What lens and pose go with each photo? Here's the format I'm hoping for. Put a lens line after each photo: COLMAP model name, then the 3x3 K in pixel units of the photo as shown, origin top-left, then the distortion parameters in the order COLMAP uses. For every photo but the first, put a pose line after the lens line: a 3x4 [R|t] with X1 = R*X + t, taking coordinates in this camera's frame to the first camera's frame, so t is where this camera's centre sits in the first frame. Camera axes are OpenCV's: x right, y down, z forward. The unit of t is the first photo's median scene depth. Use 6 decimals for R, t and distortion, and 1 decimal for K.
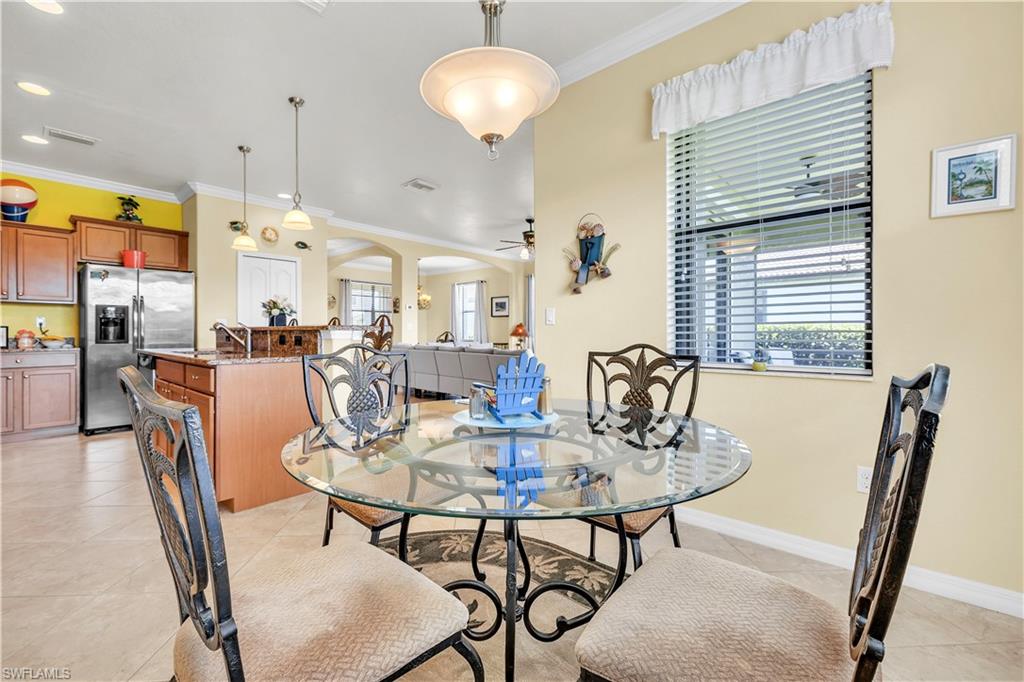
lens RADIAL K [[440.0, 0, 511.9], [0, 440.0, 334.2], [0, 0, 1]] dist [0.002718, 0.000081]
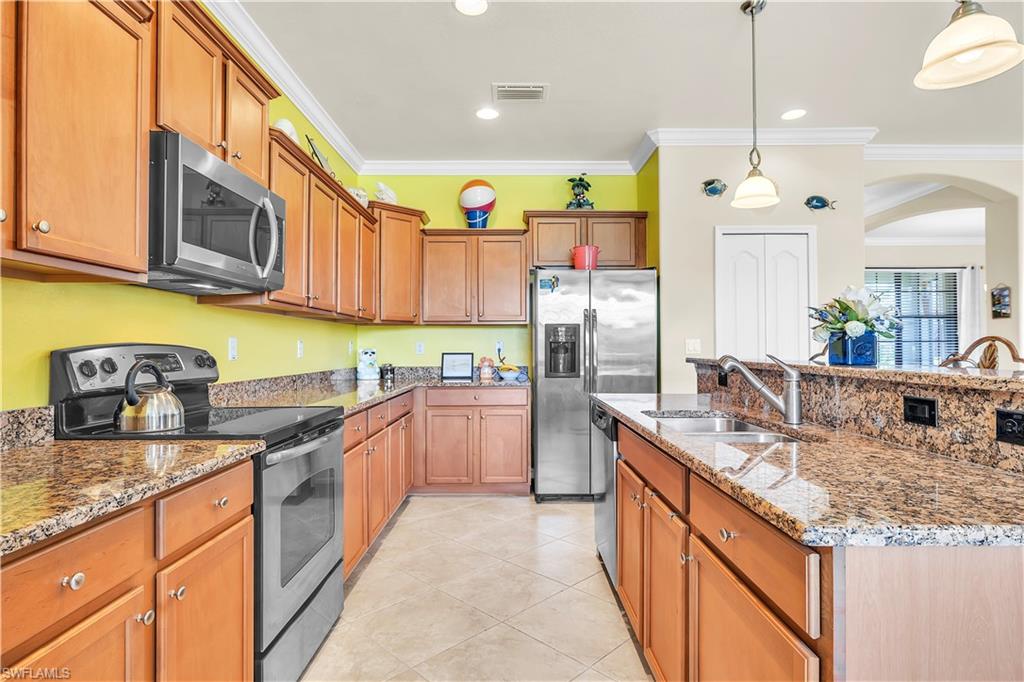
lens RADIAL K [[540.0, 0, 515.2], [0, 540.0, 342.3], [0, 0, 1]] dist [-0.003506, 0.002362]
pose [[0.671910, -0.008532, -0.740583, -0.296103], [0.000970, 0.999943, -0.010640, -0.025972], [0.740632, 0.006431, 0.671880, 0.339809]]
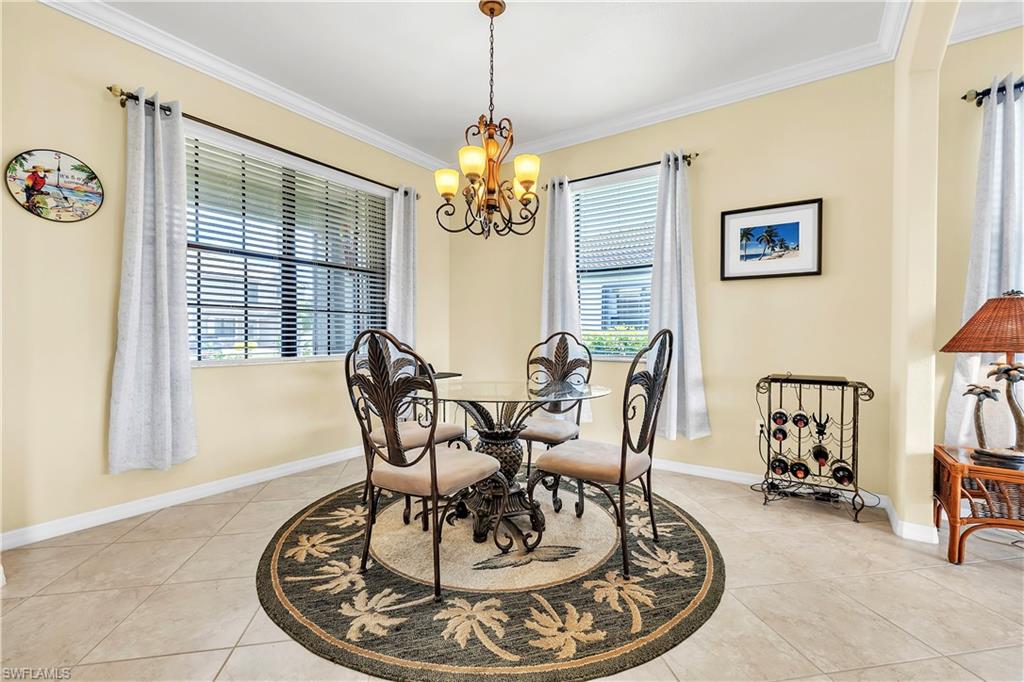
lens RADIAL K [[440.0, 0, 513.1], [0, 440.0, 336.9], [0, 0, 1]] dist [0.002718, 0.000081]
pose [[0.990592, 0.002119, 0.136835, -0.487805], [-0.003512, 0.999944, 0.009942, -0.009940], [-0.136806, -0.010330, 0.990544, 1.621526]]
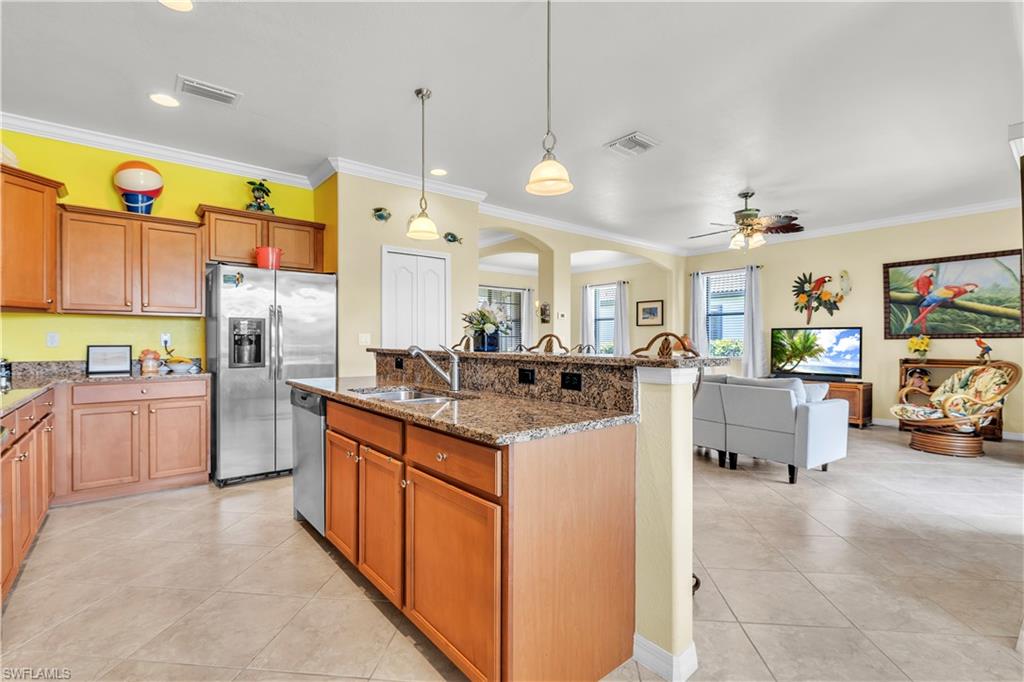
lens RADIAL K [[469.9, 0, 510.1], [0, 469.9, 342.7], [0, 0, 1]] dist [-0.002652, 0.002987]
pose [[0.987598, 0.002080, -0.156987, -0.310693], [-0.001578, 0.999993, 0.003322, -0.025105], [0.156993, -0.003033, 0.987595, 0.251195]]
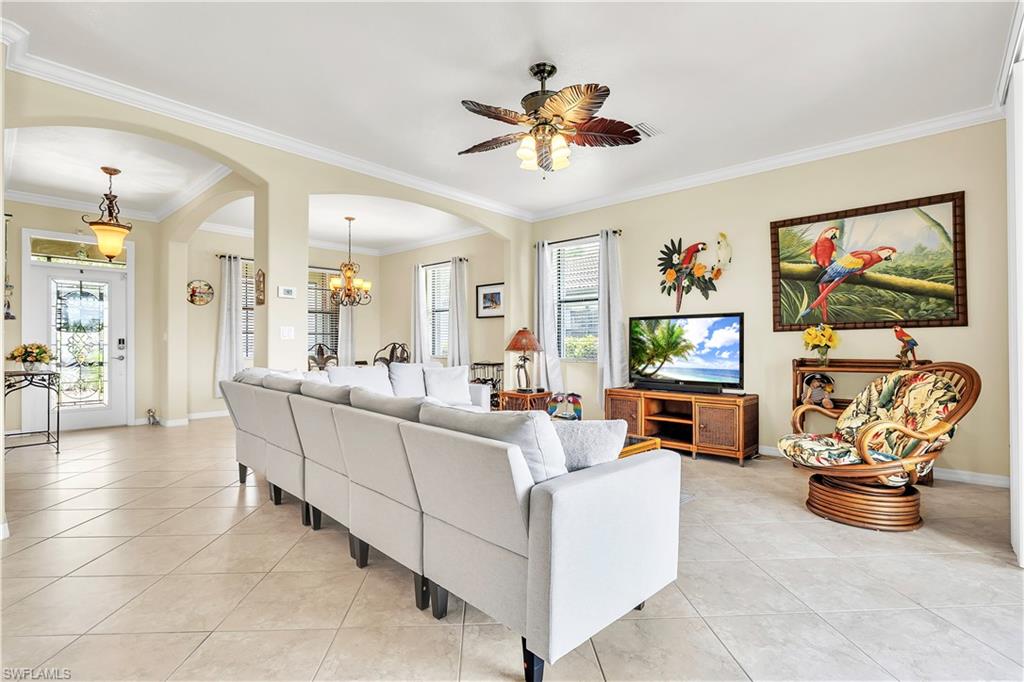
lens RADIAL K [[469.9, 0, 516.2], [0, 469.9, 342.0], [0, 0, 1]] dist [-0.002652, 0.002987]
pose [[0.999945, -0.001496, -0.010398, 0.030811], [0.001427, 0.999977, -0.006691, -0.005764], [0.010408, 0.006676, 0.999924, 0.803308]]
